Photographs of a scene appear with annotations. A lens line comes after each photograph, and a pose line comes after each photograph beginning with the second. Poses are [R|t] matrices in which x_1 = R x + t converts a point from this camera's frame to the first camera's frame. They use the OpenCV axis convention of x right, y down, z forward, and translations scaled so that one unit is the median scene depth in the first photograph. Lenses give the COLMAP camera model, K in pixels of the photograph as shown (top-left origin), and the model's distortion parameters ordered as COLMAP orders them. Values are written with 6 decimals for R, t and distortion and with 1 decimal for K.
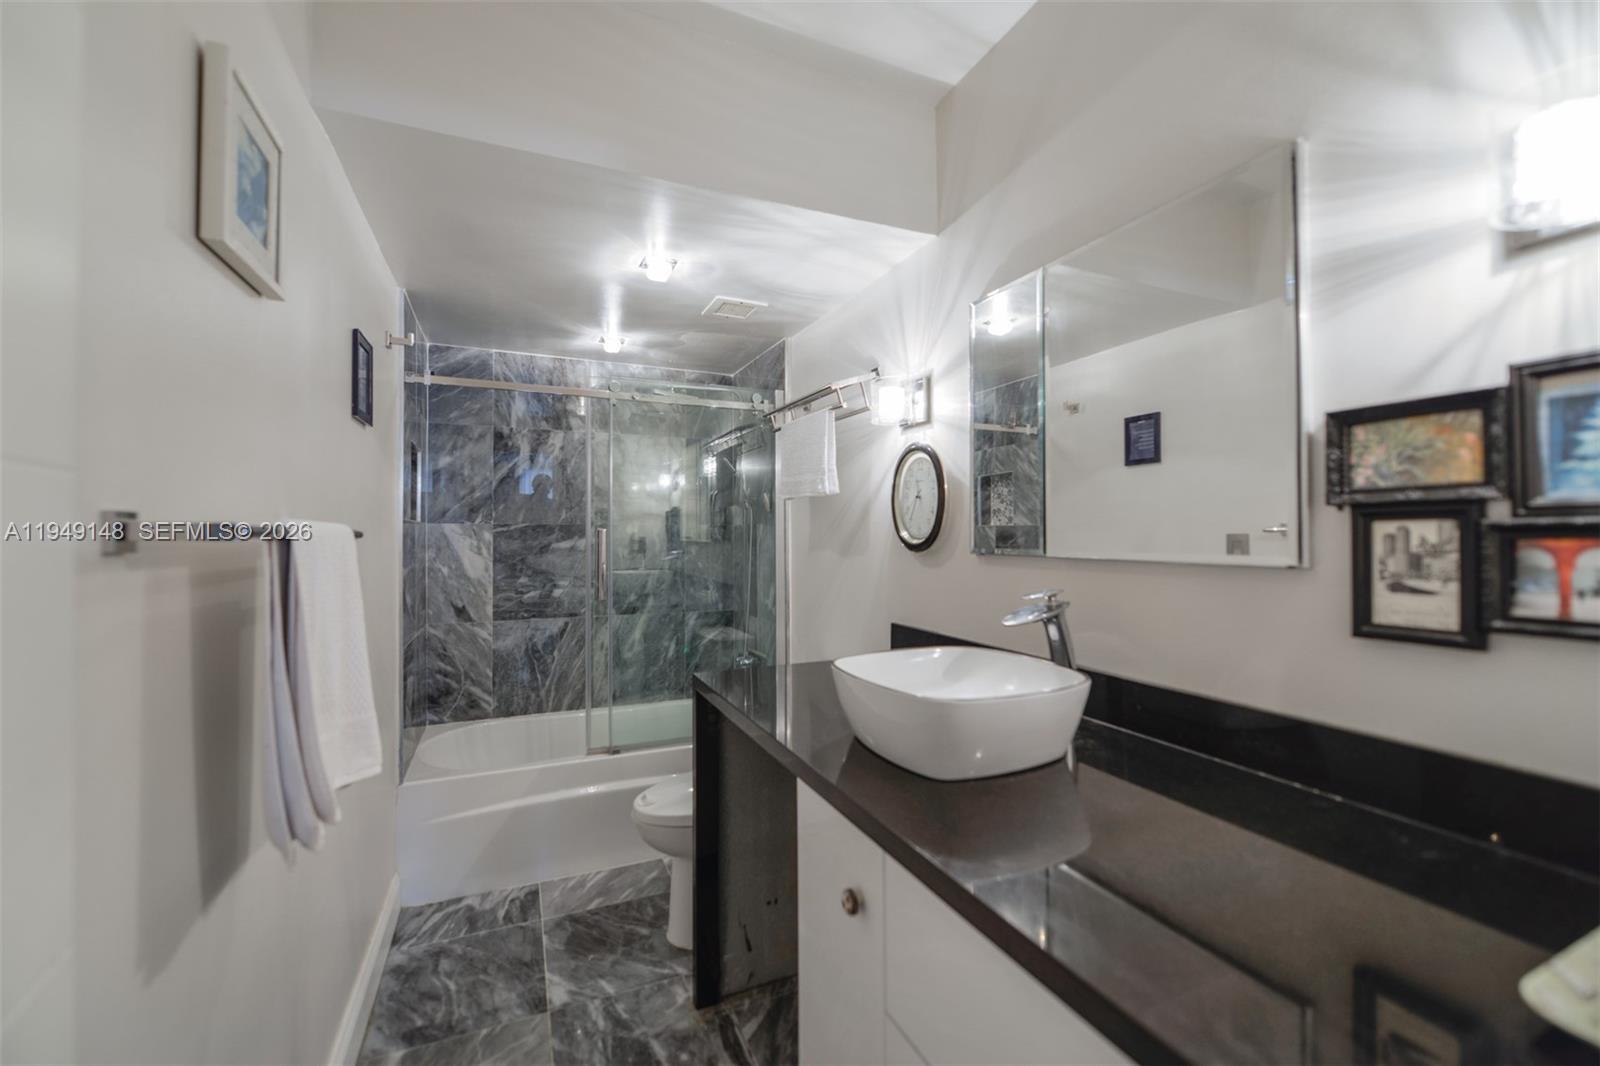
lens RADIAL K [[633.8, 0, 791.2], [0, 633.8, 526.2], [0, 0, 1]] dist [0.001430, -0.004115]
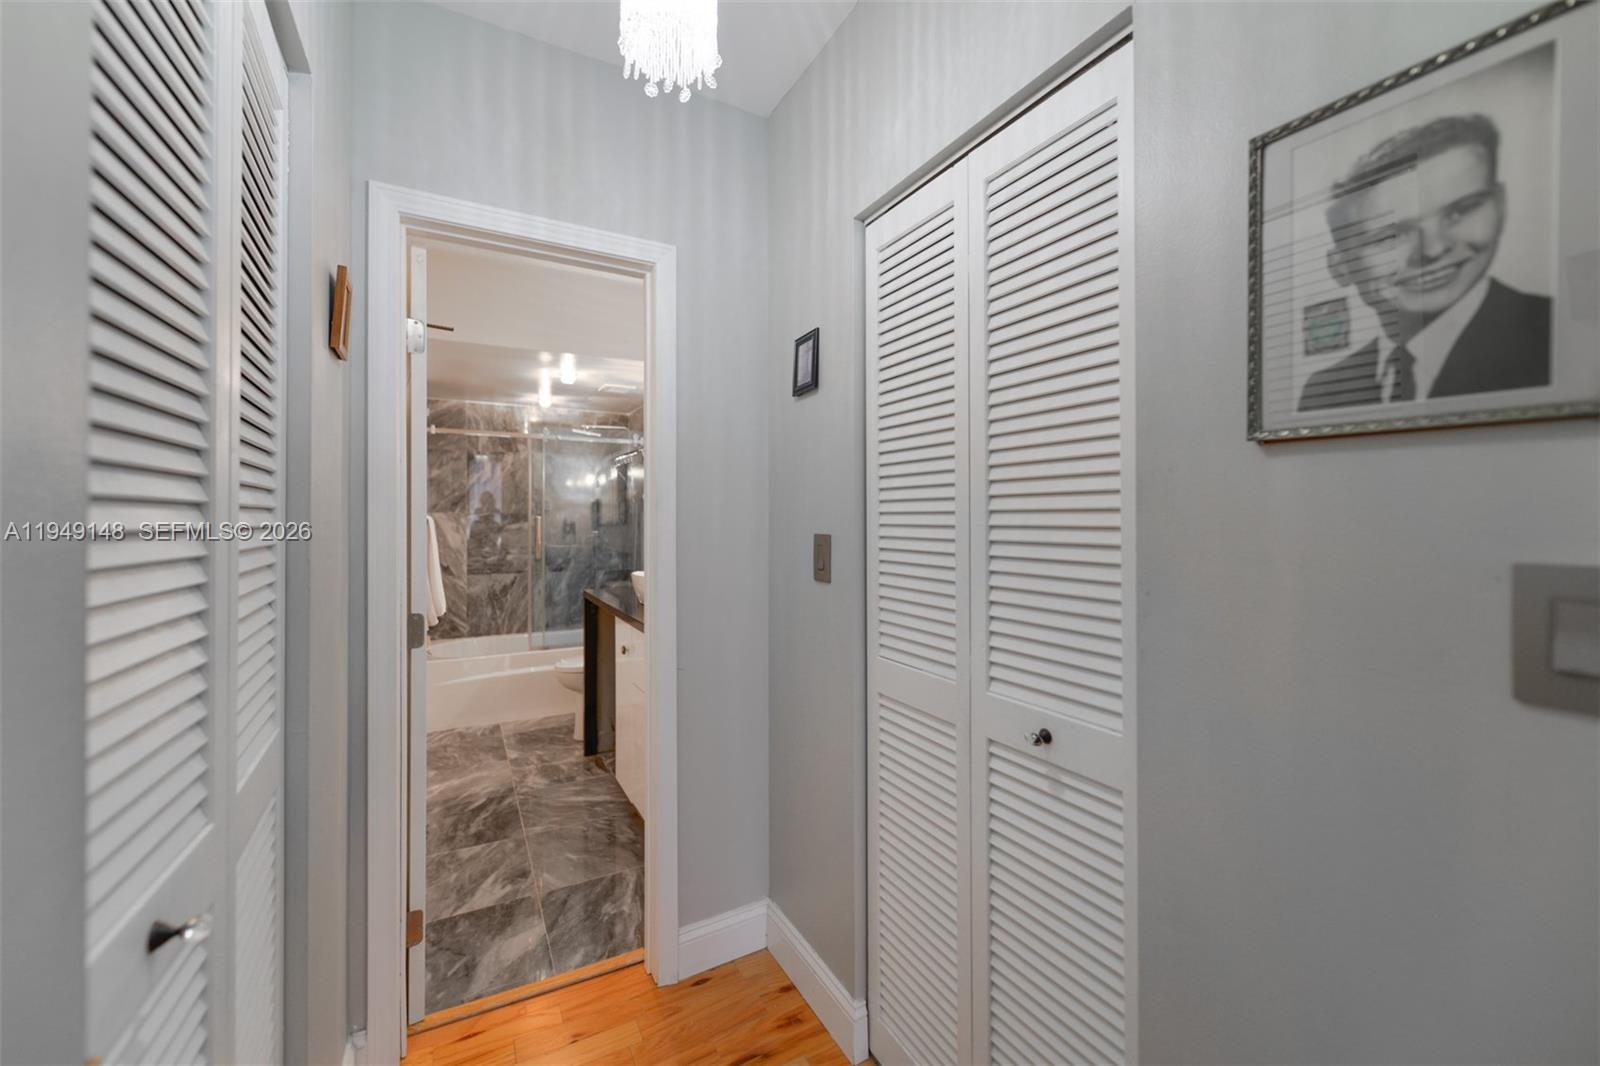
lens RADIAL K [[633.8, 0, 791.2], [0, 633.8, 526.2], [0, 0, 1]] dist [0.001430, -0.004115]
pose [[0.997106, 0.004898, 0.075867, 0.202276], [-0.006600, 0.999732, 0.022203, -0.009886], [-0.075738, -0.022639, 0.996871, -0.602105]]
